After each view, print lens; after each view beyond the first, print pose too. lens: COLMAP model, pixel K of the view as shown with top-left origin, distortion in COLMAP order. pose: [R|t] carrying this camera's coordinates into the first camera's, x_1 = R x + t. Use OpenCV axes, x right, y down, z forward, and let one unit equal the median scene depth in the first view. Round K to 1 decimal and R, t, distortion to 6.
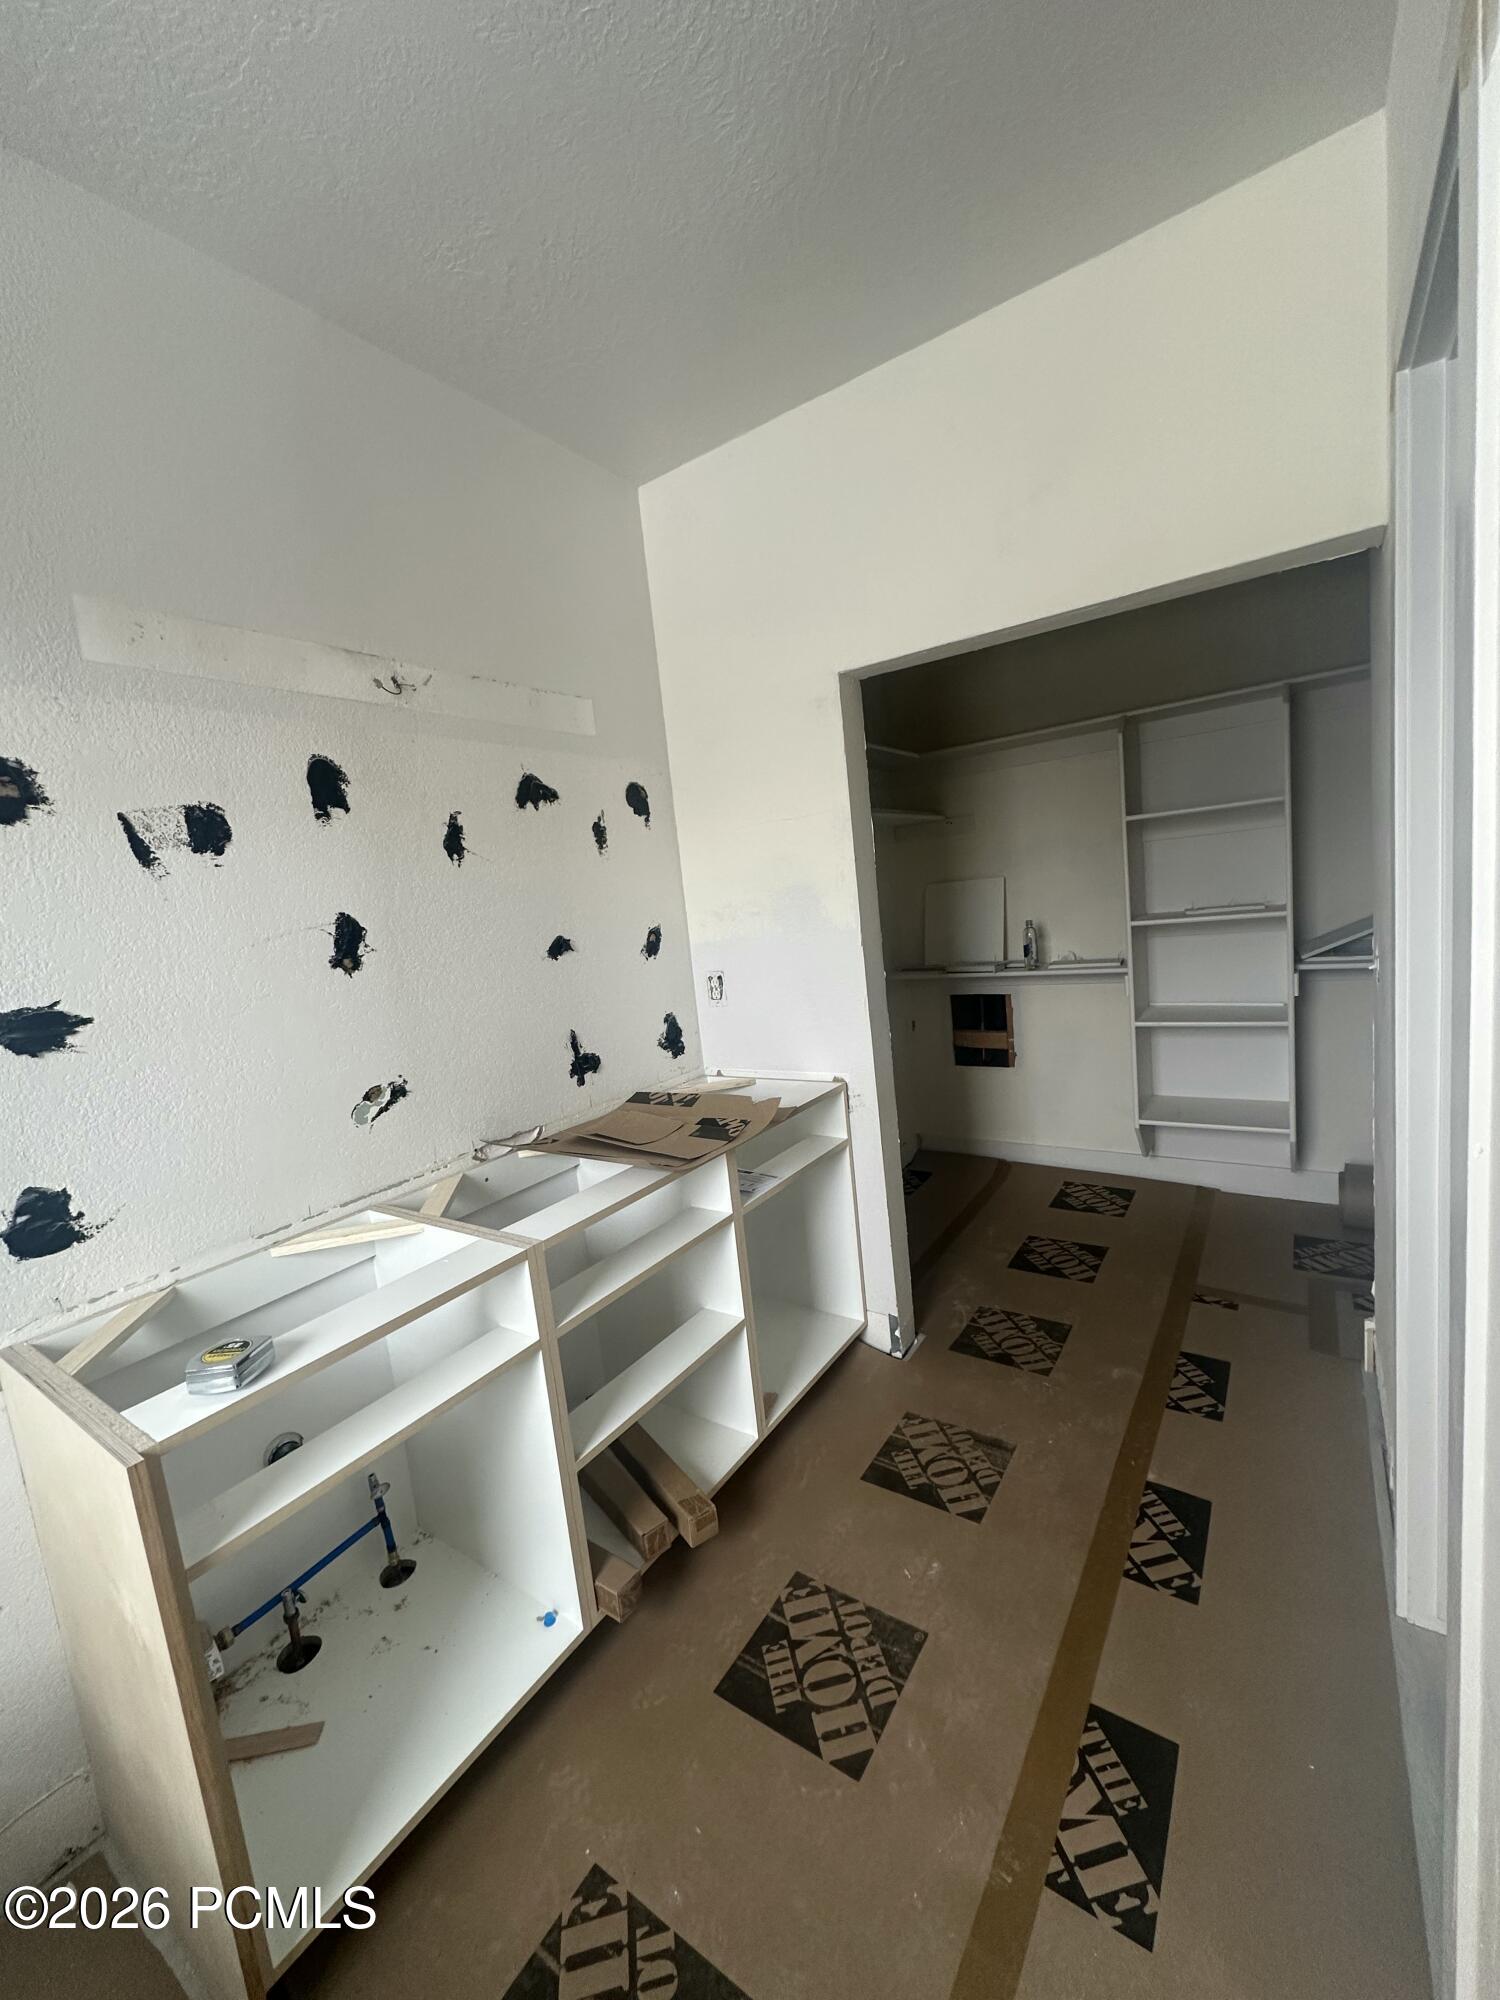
lens RADIAL K [[794.2, 0, 742.8], [0, 794.2, 1004.7], [0, 0, 1]] dist [0.001969, 0.000313]
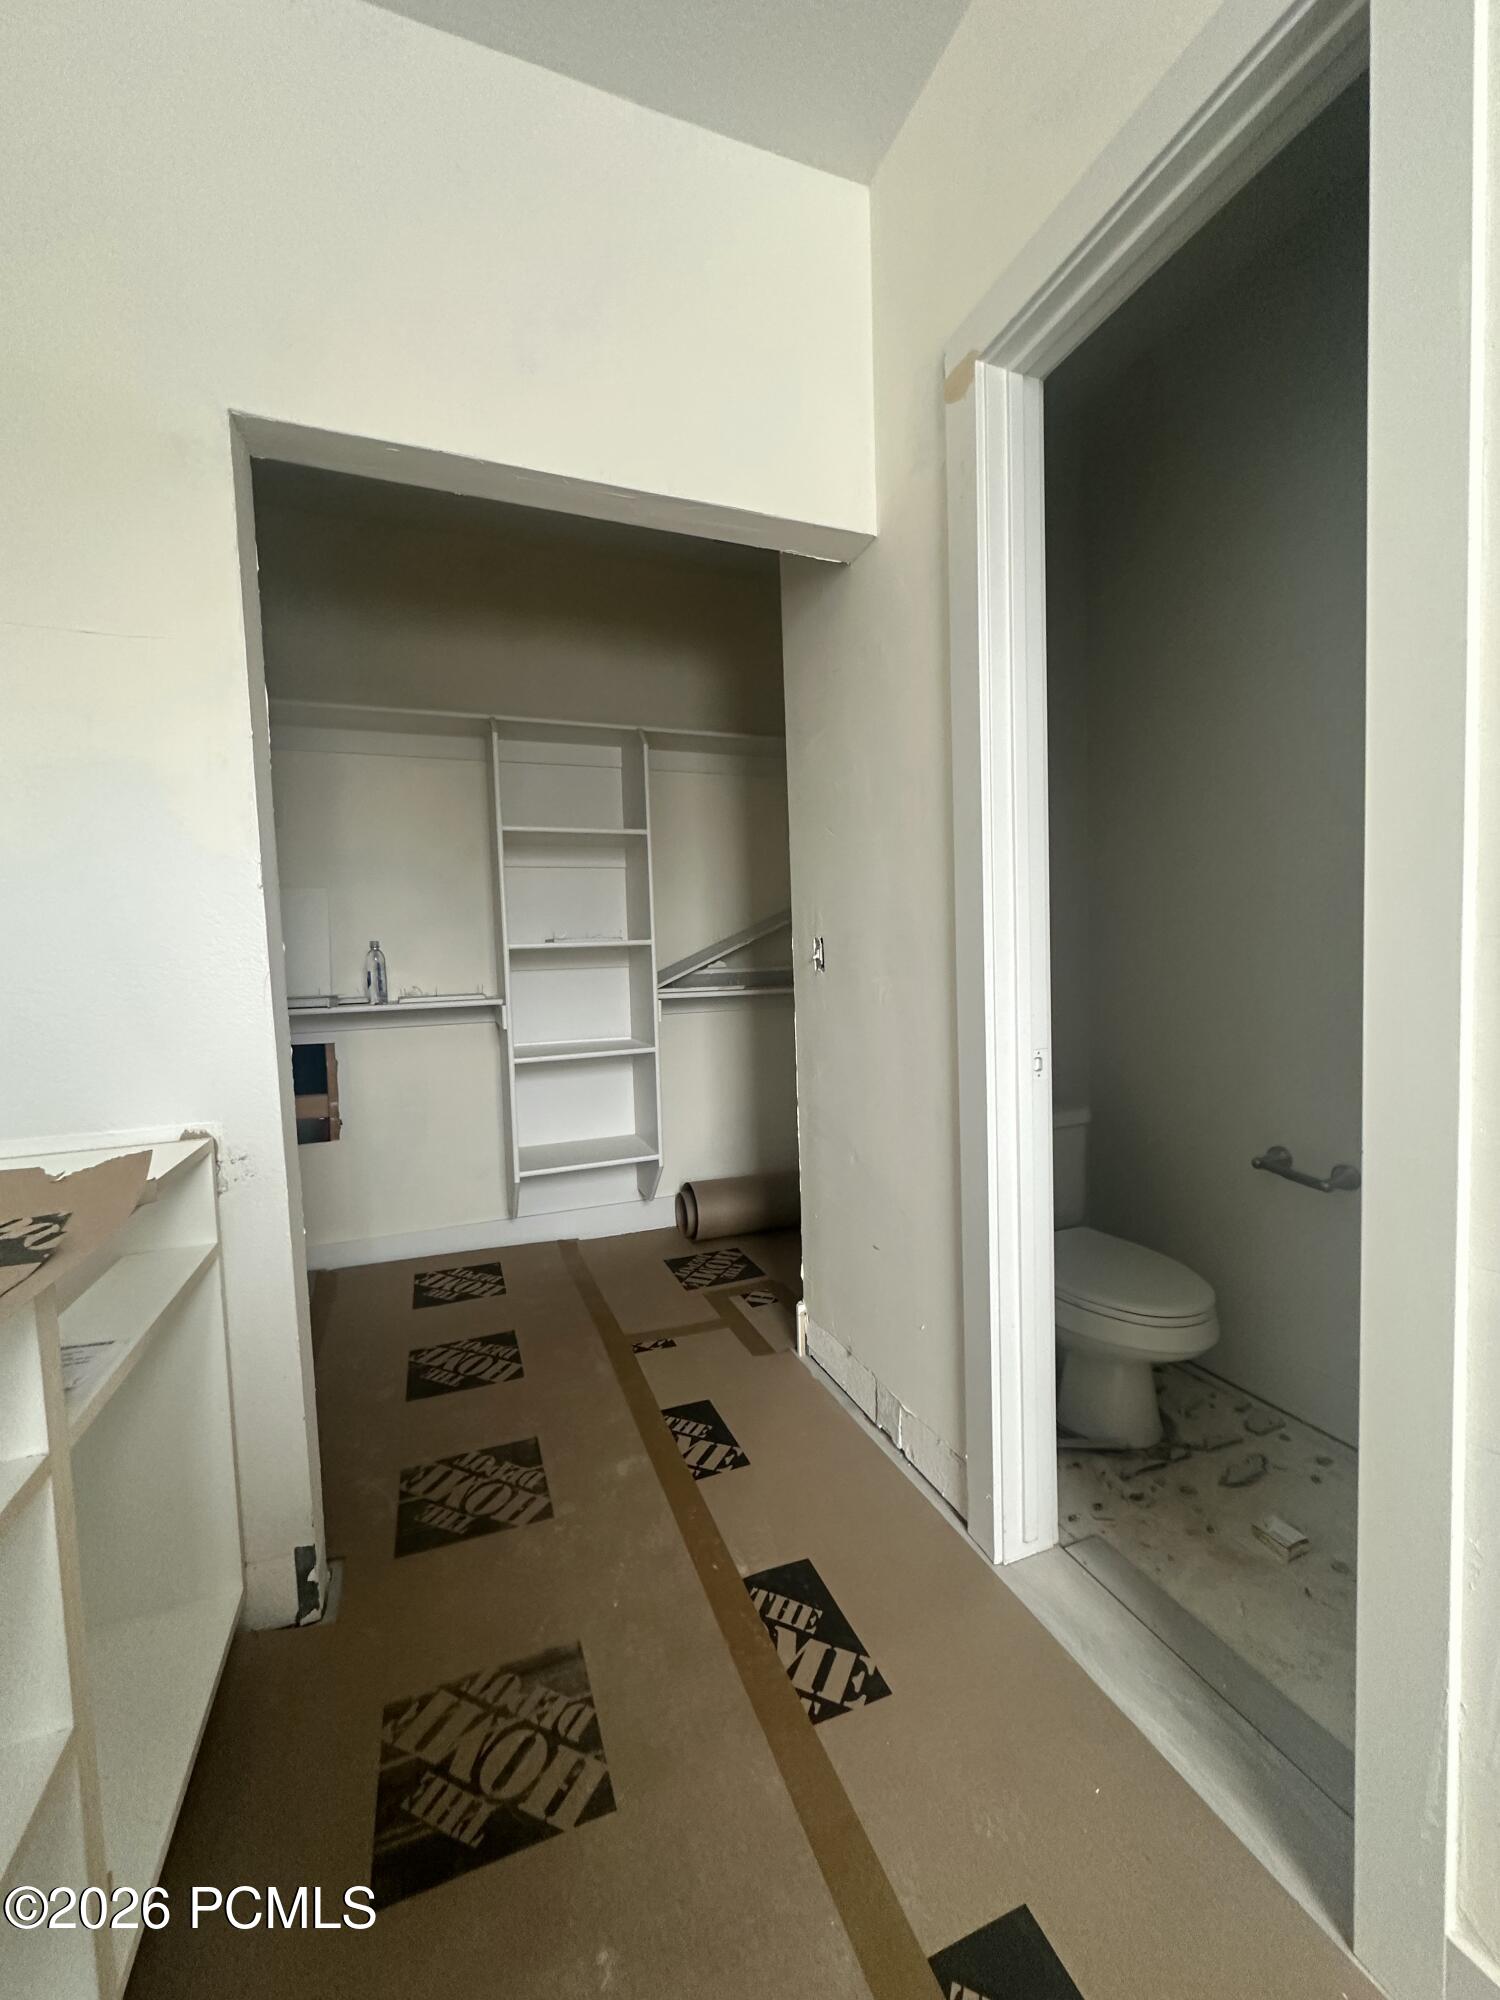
lens RADIAL K [[794.2, 0, 749.1], [0, 794.2, 1003.8], [0, 0, 1]] dist [0.001969, 0.000313]
pose [[0.554519, 0.038680, 0.831272, -0.121104], [0.080471, 0.991745, -0.099828, 0.088279], [-0.828271, 0.122250, 0.546829, 0.376821]]
